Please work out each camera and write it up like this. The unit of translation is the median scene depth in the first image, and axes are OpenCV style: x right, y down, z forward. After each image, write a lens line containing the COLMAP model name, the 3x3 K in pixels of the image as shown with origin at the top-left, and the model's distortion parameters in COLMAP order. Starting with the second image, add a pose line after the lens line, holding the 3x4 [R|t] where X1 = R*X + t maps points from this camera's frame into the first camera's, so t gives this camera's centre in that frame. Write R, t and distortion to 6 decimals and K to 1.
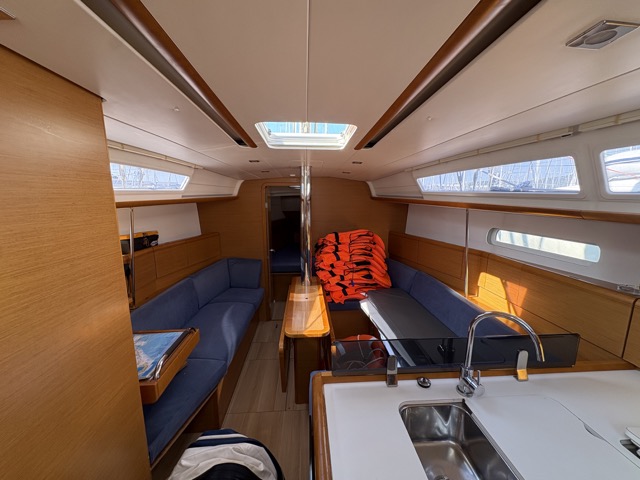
lens RADIAL K [[254.3, 0, 322.2], [0, 254.3, 239.7], [0, 0, 1]] dist [0.001790, 0.000200]
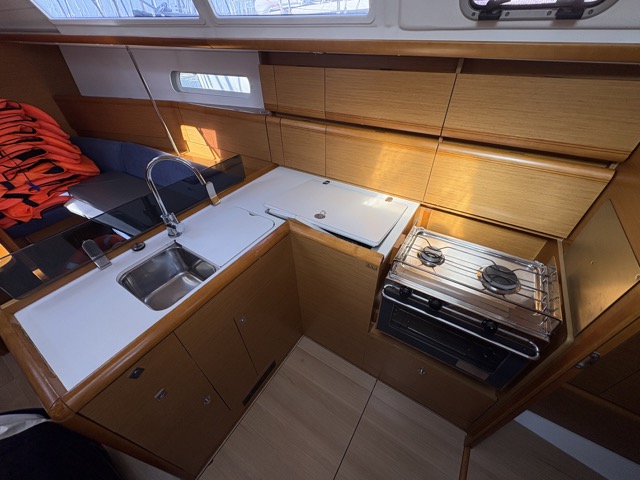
lens RADIAL K [[254.3, 0, 322.2], [0, 254.3, 239.7], [0, 0, 1]] dist [0.001790, 0.000200]
pose [[0.592918, -0.519699, 0.615111, 0.108099], [0.155700, 0.823437, 0.545627, 0.038969], [-0.790067, -0.227739, 0.569148, -0.099509]]
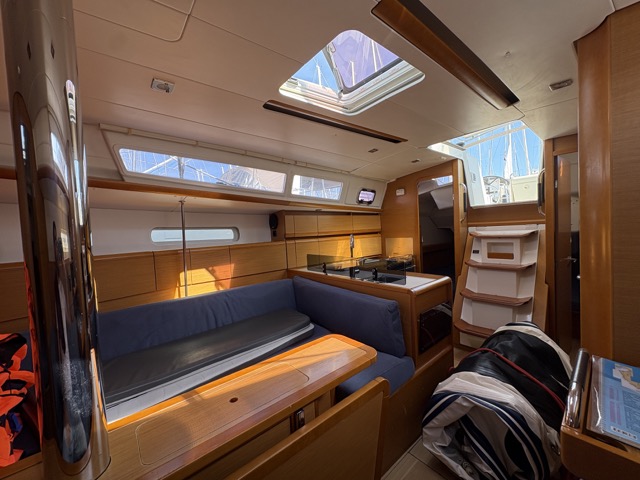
lens RADIAL K [[254.3, 0, 322.2], [0, 254.3, 239.7], [0, 0, 1]] dist [0.001790, 0.000200]
pose [[-0.598301, -0.003673, 0.801263, -0.420401], [0.187693, 0.971525, 0.144604, -0.027920], [-0.778978, 0.236908, -0.580575, 1.071671]]
